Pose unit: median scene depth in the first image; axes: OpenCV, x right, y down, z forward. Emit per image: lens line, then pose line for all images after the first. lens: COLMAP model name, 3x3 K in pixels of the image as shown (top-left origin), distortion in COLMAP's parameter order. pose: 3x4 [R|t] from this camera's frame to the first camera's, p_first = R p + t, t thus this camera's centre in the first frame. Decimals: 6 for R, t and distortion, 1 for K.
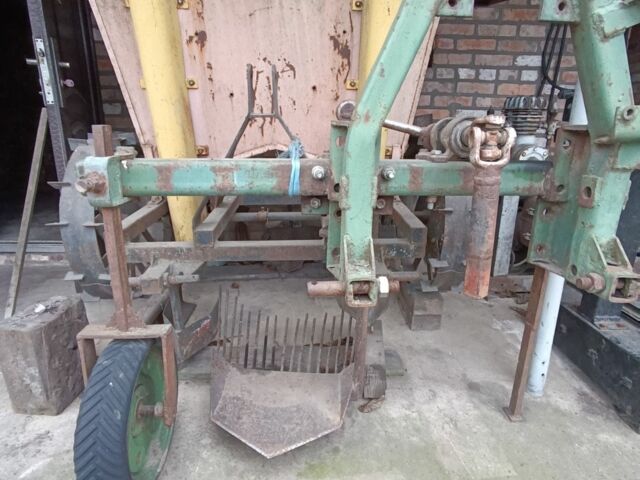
lens RADIAL K [[390.5, 0, 320.0], [0, 390.5, 240.0], [0, 0, 1]] dist [-0.015718, 0.000932]
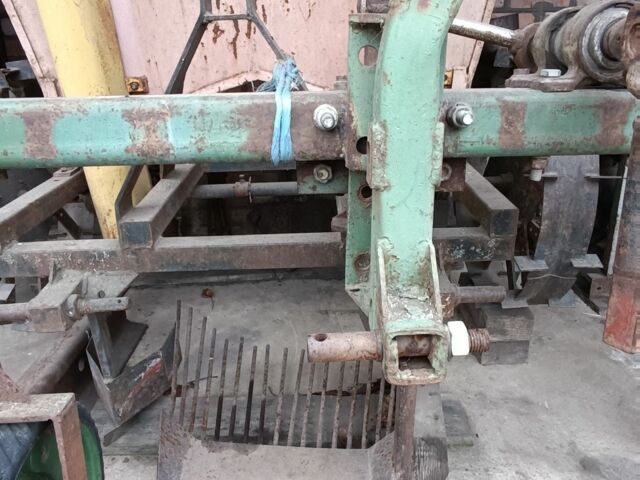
lens RADIAL K [[536.1, 0, 320.0], [0, 536.1, 240.0], [0, 0, 1]] dist [-0.014240, -0.005395]
pose [[0.999338, -0.016758, -0.032302, 0.005578], [0.018506, 0.998336, 0.054608, -0.034690], [0.031333, -0.055169, 0.997985, 0.200157]]
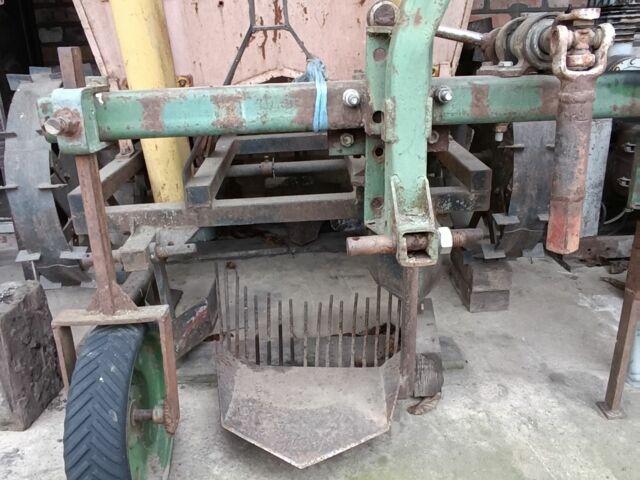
lens RADIAL K [[536.1, 0, 320.0], [0, 536.1, 240.0], [0, 0, 1]] dist [-0.014240, -0.005395]
pose [[0.998920, -0.041443, -0.021020, -0.041108], [0.042570, 0.997504, 0.056336, 0.031690], [0.018632, -0.057170, 0.998191, -0.044958]]
